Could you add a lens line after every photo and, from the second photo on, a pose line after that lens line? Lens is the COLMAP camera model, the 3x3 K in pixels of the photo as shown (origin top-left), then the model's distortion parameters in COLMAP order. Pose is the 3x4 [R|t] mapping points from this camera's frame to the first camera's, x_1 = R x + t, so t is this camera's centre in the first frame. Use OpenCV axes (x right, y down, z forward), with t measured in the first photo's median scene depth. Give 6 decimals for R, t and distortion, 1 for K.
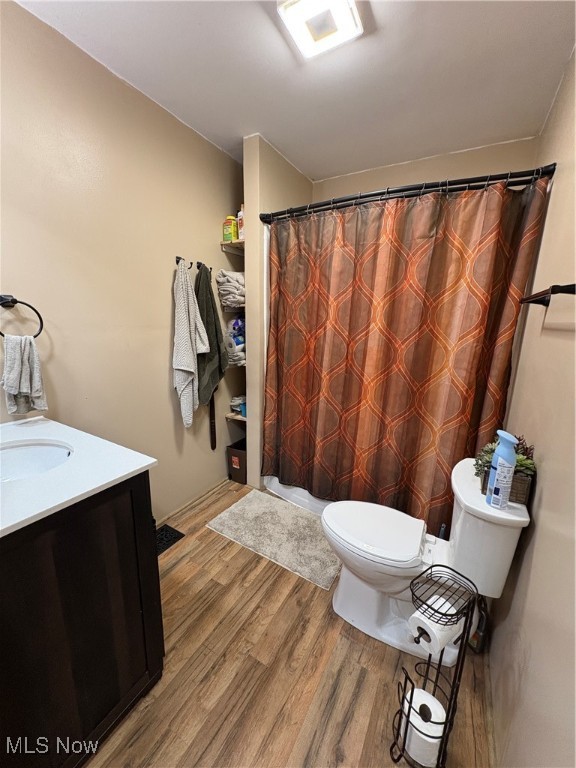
lens RADIAL K [[302.3, 0, 289.6], [0, 302.3, 385.3], [0, 0, 1]] dist [-0.000519, 0.000505]
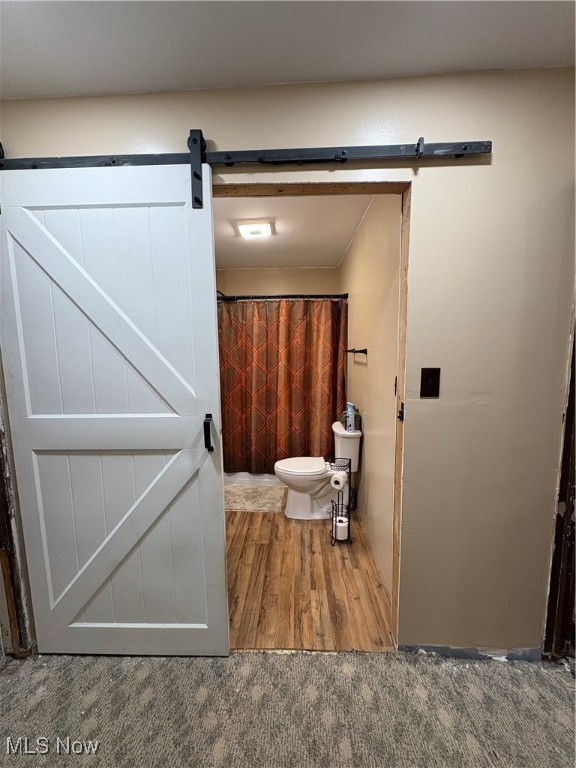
lens RADIAL K [[302.3, 0, 288.4], [0, 302.3, 386.6], [0, 0, 1]] dist [-0.000519, 0.000505]
pose [[0.881864, -0.091493, 0.462543, -0.579890], [0.136820, 0.988439, -0.065338, 0.071748], [-0.451217, 0.120904, 0.884186, -0.665994]]
